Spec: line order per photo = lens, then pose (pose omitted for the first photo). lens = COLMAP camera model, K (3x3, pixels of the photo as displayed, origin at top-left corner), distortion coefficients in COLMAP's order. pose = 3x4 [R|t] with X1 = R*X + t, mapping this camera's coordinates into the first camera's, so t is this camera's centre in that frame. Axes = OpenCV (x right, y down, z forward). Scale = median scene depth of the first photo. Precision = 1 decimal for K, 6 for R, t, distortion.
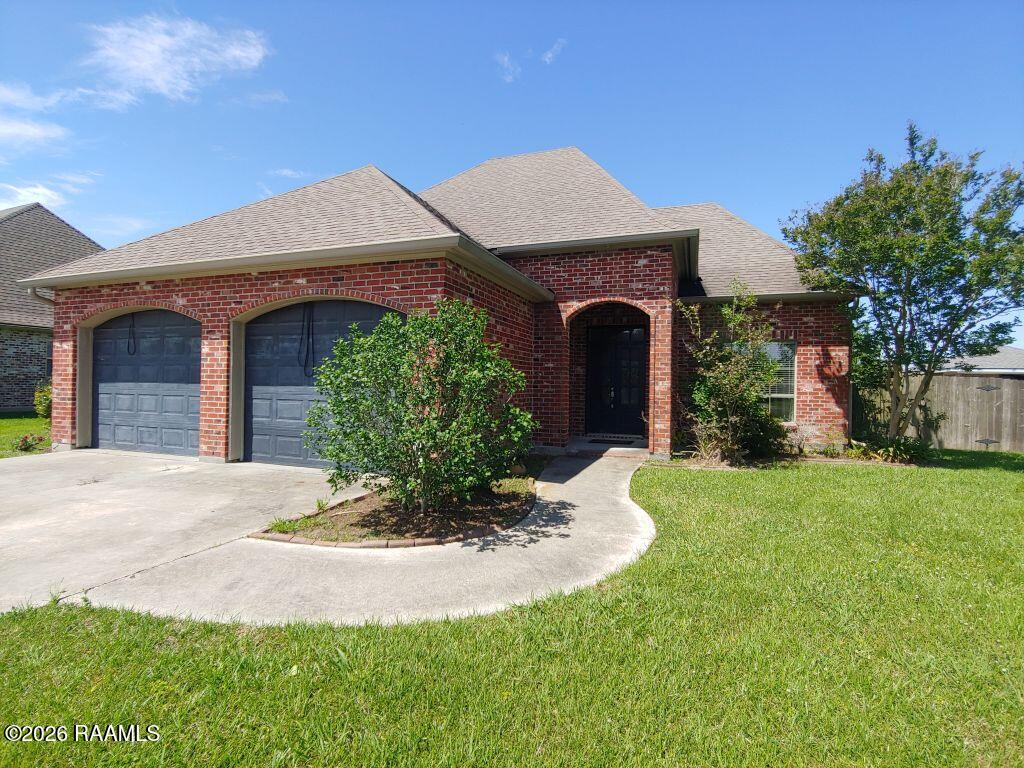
lens RADIAL K [[543.9, 0, 512.0], [0, 543.9, 384.0], [0, 0, 1]] dist [-0.026147, -0.000410]
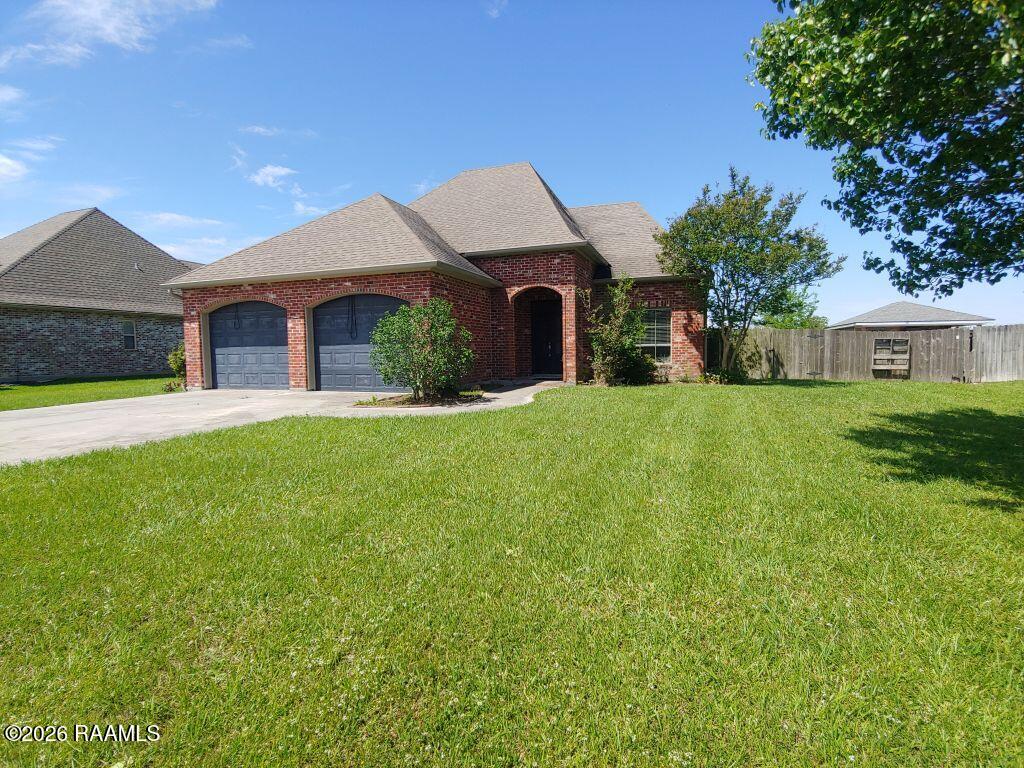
lens RADIAL K [[543.9, 0, 512.0], [0, 543.9, 384.0], [0, 0, 1]] dist [-0.026147, -0.000410]
pose [[0.999544, -0.029048, 0.008243, 0.090011], [0.028464, 0.997558, 0.063783, 0.027714], [-0.010076, -0.063520, 0.997930, -0.611199]]
